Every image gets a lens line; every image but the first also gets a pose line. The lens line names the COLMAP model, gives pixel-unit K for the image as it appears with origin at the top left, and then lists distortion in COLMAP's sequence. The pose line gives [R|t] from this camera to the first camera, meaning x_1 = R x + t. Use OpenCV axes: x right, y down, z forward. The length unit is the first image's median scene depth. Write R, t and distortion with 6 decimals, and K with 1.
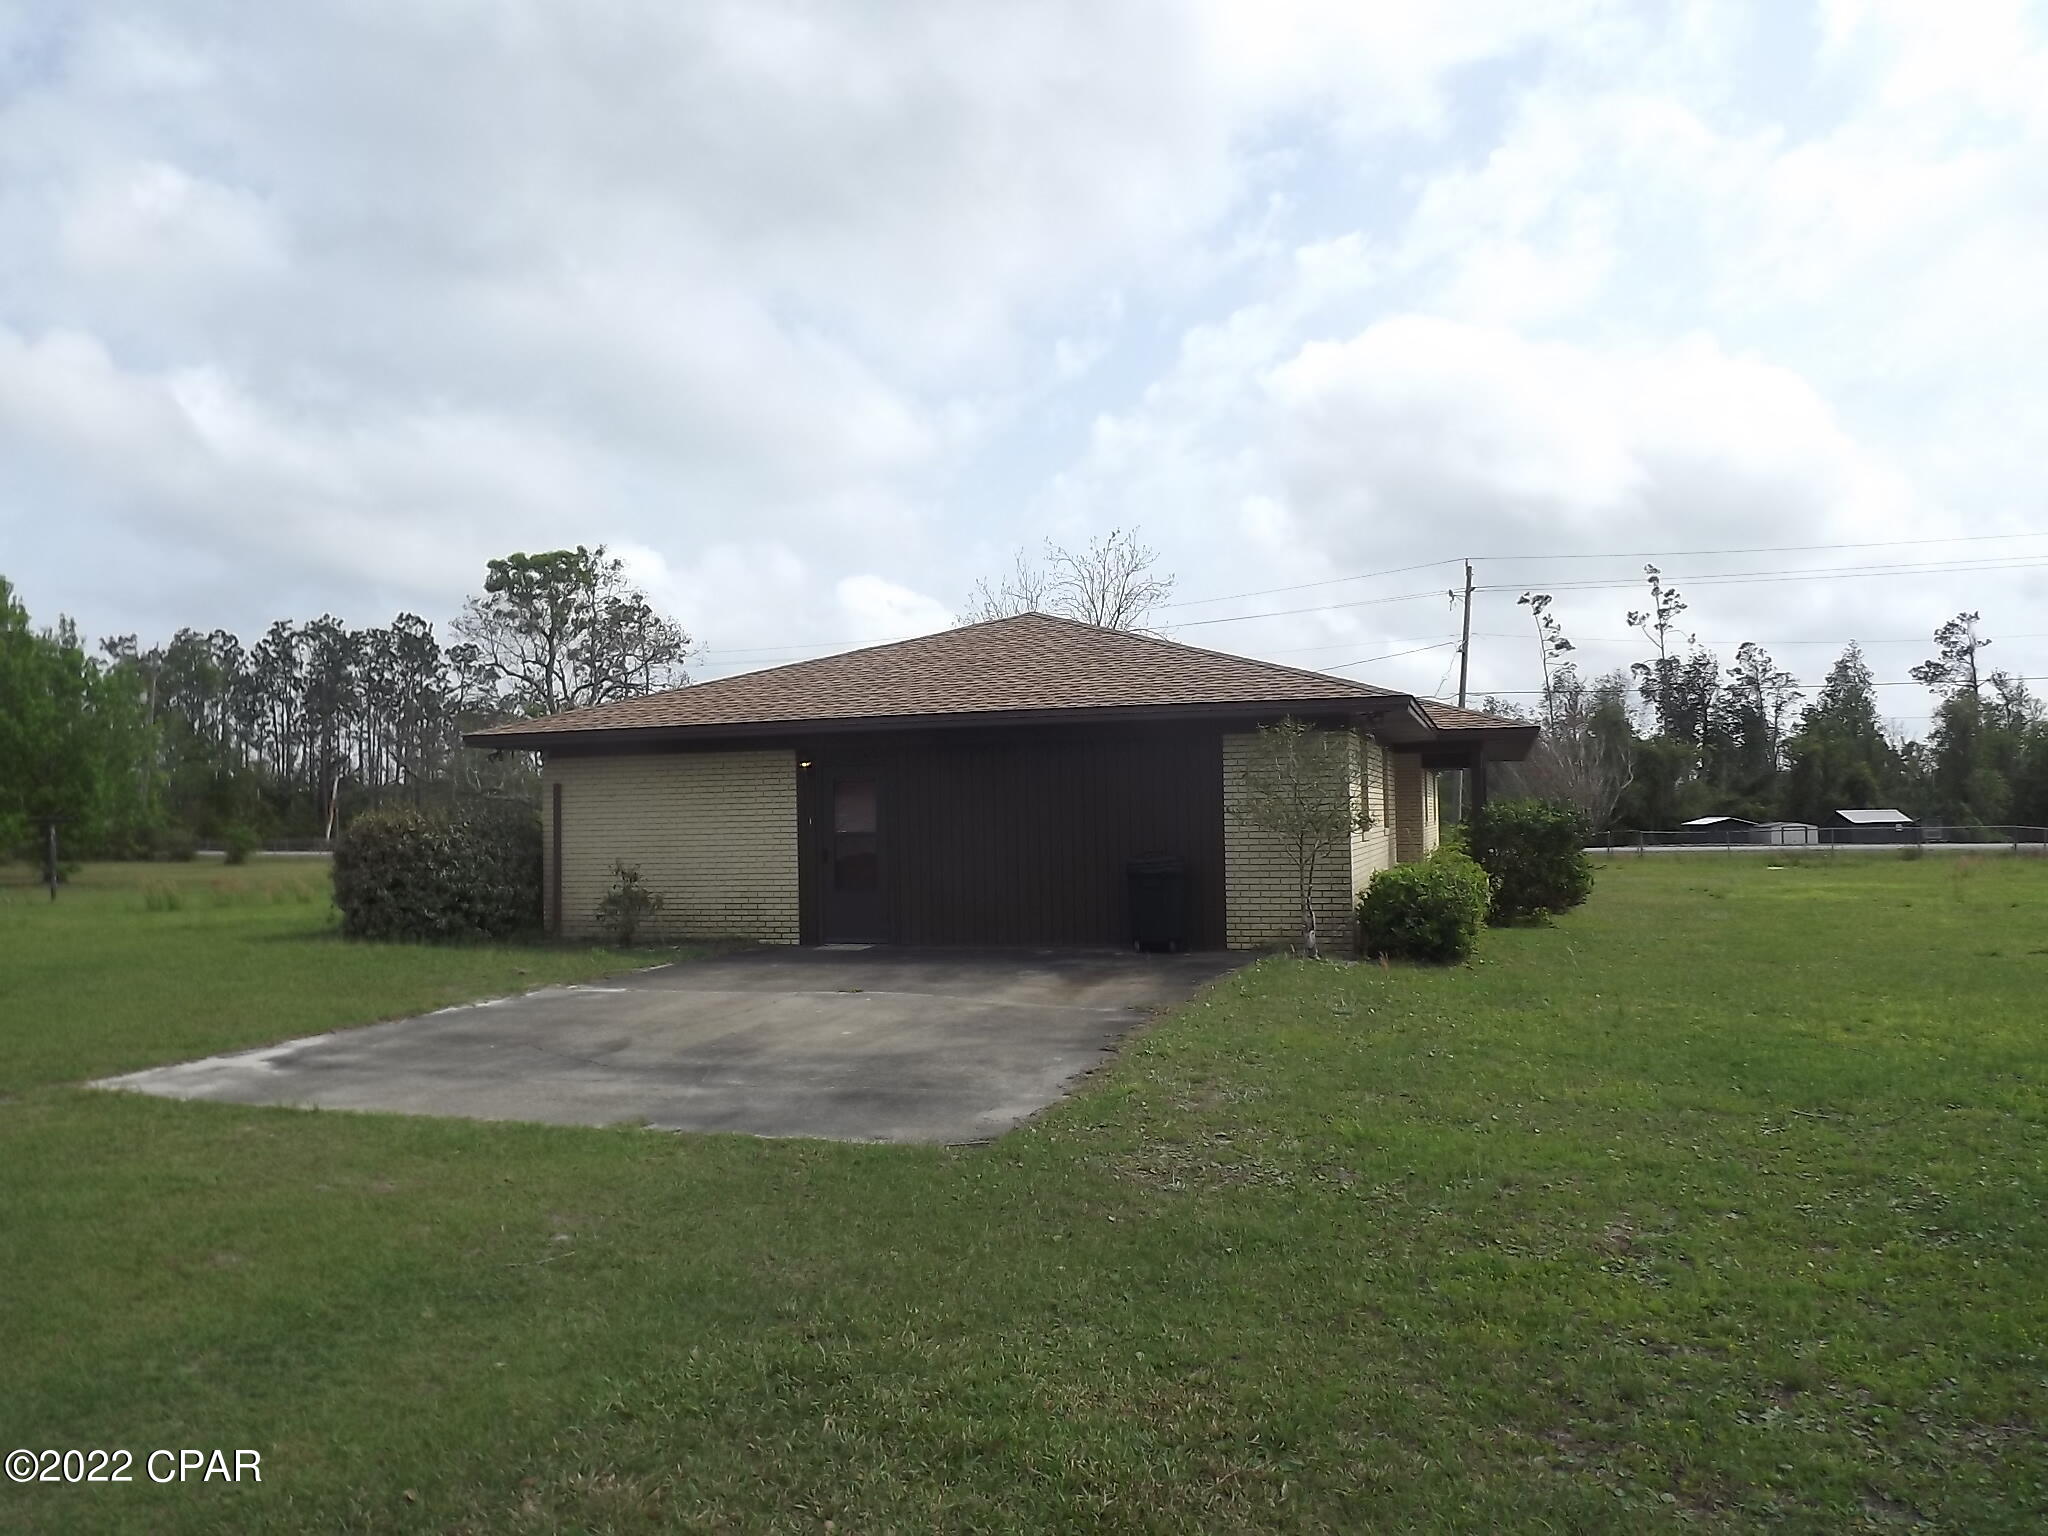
lens RADIAL K [[1489.3, 0, 1024.0], [0, 1489.3, 768.0], [0, 0, 1]] dist [-0.056107, 0.025003]
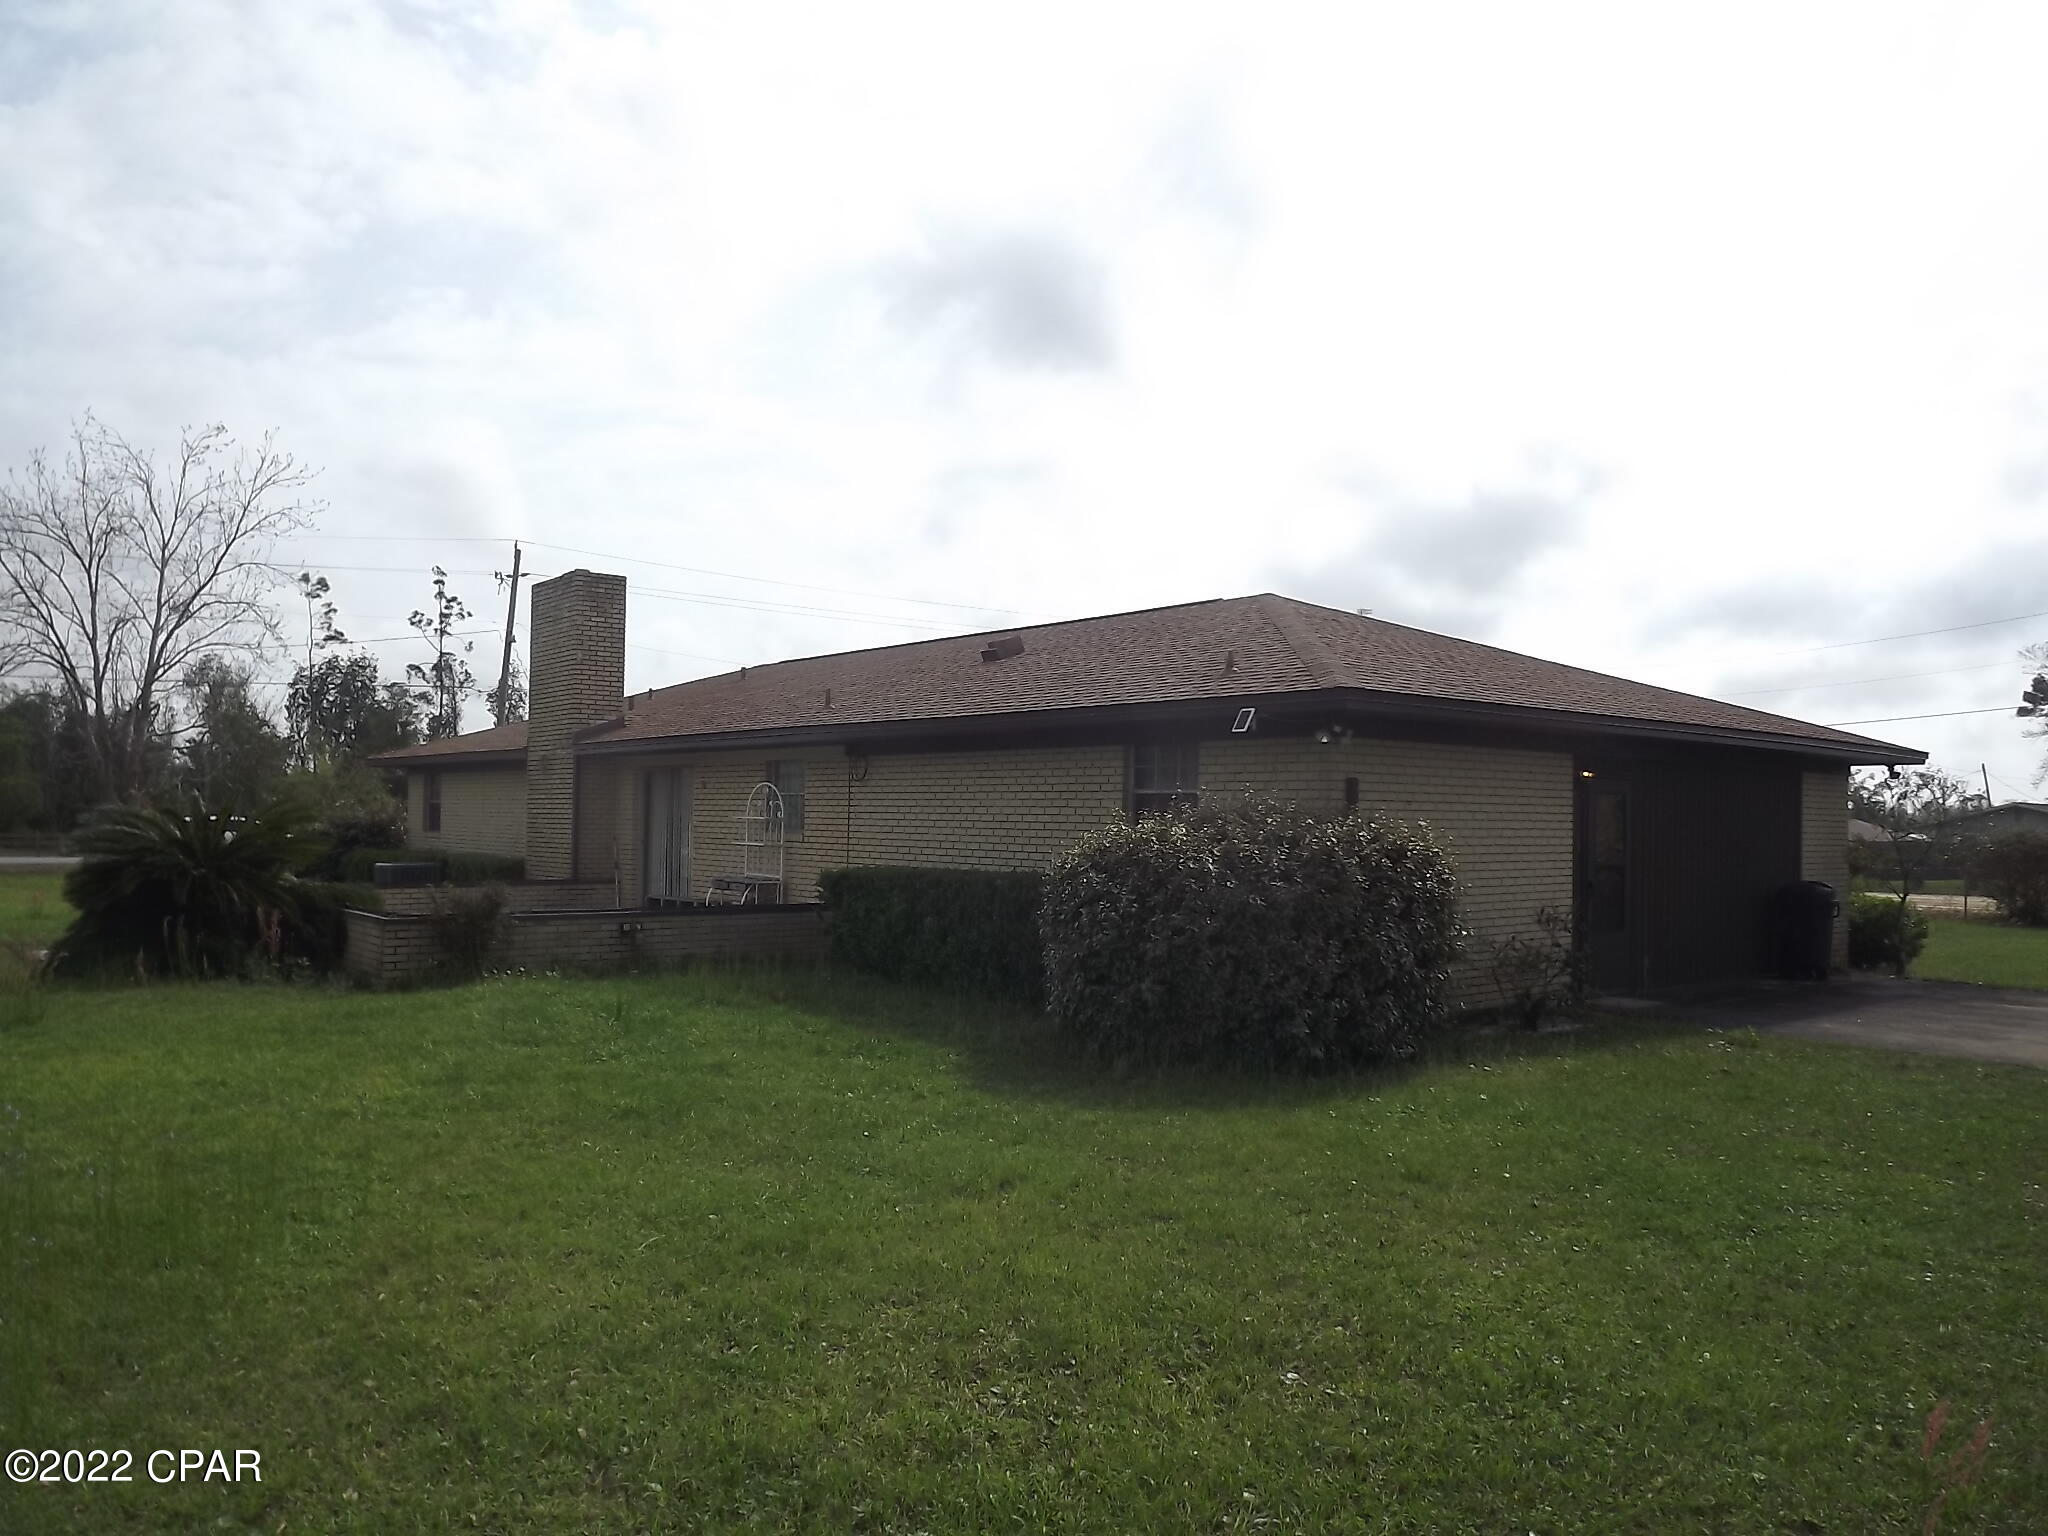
lens RADIAL K [[1489.3, 0, 1024.0], [0, 1489.3, 768.0], [0, 0, 1]] dist [-0.056107, 0.025003]
pose [[0.448981, 0.053423, 0.891943, -0.347709], [-0.046471, 0.998256, -0.036399, 0.013048], [-0.892332, -0.025107, 0.450681, 0.325600]]
